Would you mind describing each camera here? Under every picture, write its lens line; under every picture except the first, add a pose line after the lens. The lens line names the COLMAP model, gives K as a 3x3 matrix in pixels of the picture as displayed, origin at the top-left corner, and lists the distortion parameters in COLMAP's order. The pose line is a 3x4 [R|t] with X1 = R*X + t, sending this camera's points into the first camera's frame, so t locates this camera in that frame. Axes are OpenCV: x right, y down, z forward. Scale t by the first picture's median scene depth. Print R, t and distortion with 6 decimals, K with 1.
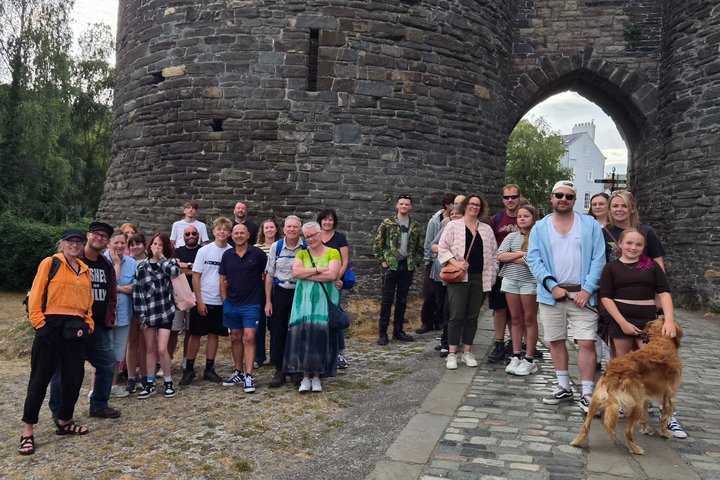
lens RADIAL K [[560.6, 0, 324.9], [0, 560.6, 219.3], [0, 0, 1]] dist [0.051057, -0.031880]
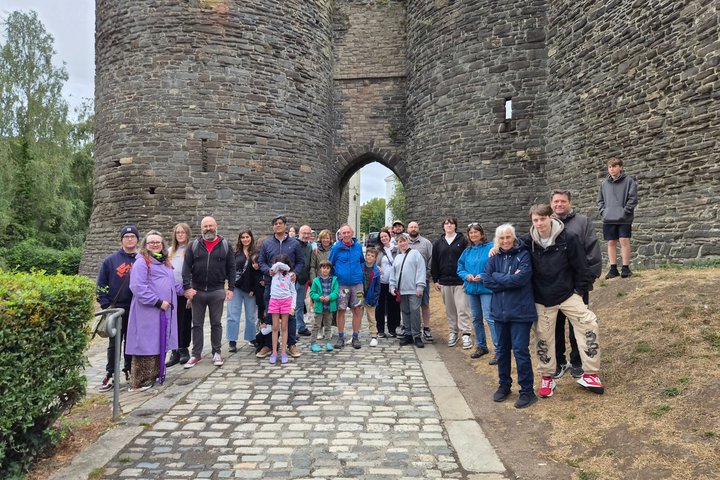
lens RADIAL K [[445.6, 0, 360.0], [0, 445.6, 240.0], [0, 0, 1]] dist [0.044461, -0.023772]
pose [[0.989846, -0.039247, 0.136621, 0.265035], [0.038401, 0.999223, 0.008821, 0.002985], [-0.136861, -0.003485, 0.990584, -0.521161]]
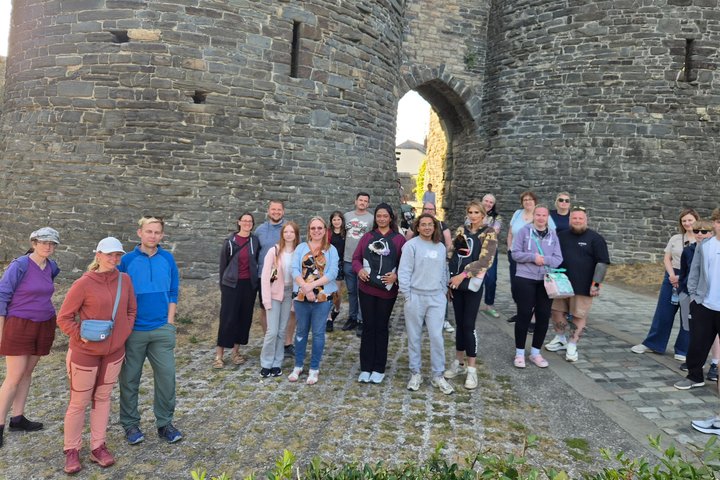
lens RADIAL K [[492.4, 0, 341.0], [0, 492.4, 186.1], [0, 0, 1]] dist [0.063325, -0.047533]
pose [[0.868621, 0.018828, 0.495119, -0.404424], [-0.038099, 0.998857, 0.028856, -0.042798], [-0.494010, -0.043928, 0.868346, 0.091667]]
